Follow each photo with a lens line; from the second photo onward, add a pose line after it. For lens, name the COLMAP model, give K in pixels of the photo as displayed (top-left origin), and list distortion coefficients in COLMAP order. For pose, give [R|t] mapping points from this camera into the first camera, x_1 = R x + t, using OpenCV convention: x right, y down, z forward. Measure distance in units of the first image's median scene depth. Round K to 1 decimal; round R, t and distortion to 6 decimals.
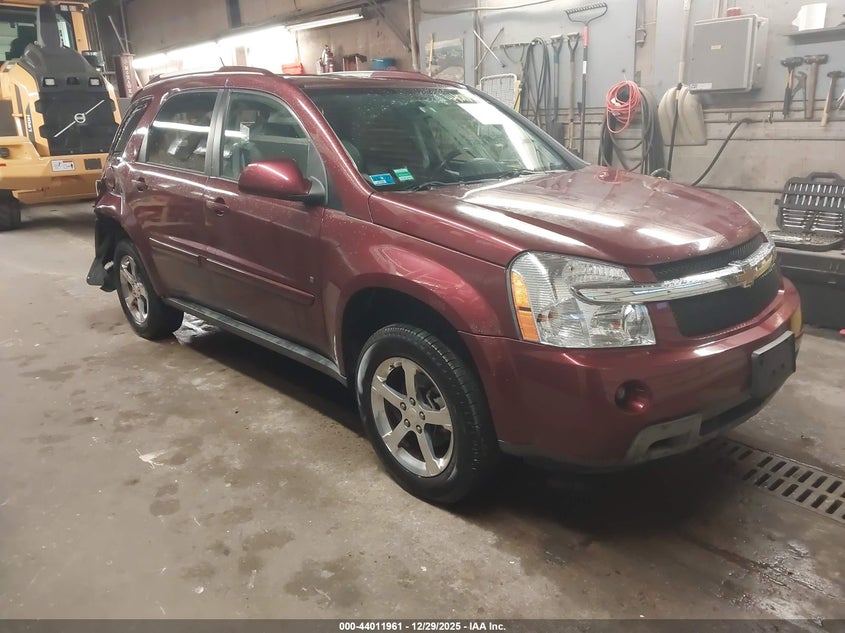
lens RADIAL K [[672.8, 0, 426.5], [0, 672.8, 315.5], [0, 0, 1]] dist [0.004304, -0.001210]
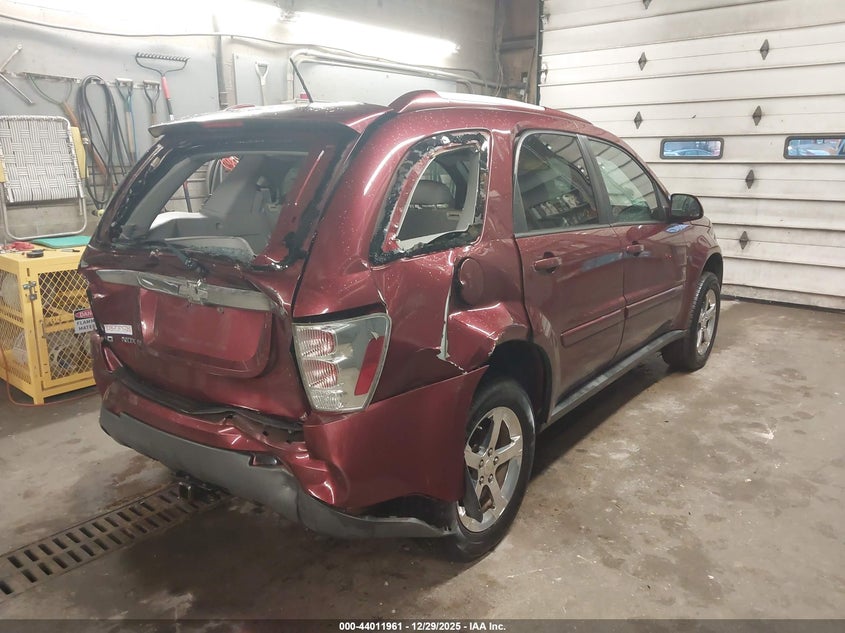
lens RADIAL K [[672.8, 0, 426.5], [0, 672.8, 315.5], [0, 0, 1]] dist [0.004304, -0.001210]
pose [[-0.187148, -0.194089, 0.962967, -1.110393], [0.292040, 0.924971, 0.243188, -0.364389], [-0.937917, 0.326737, -0.116425, 1.279558]]
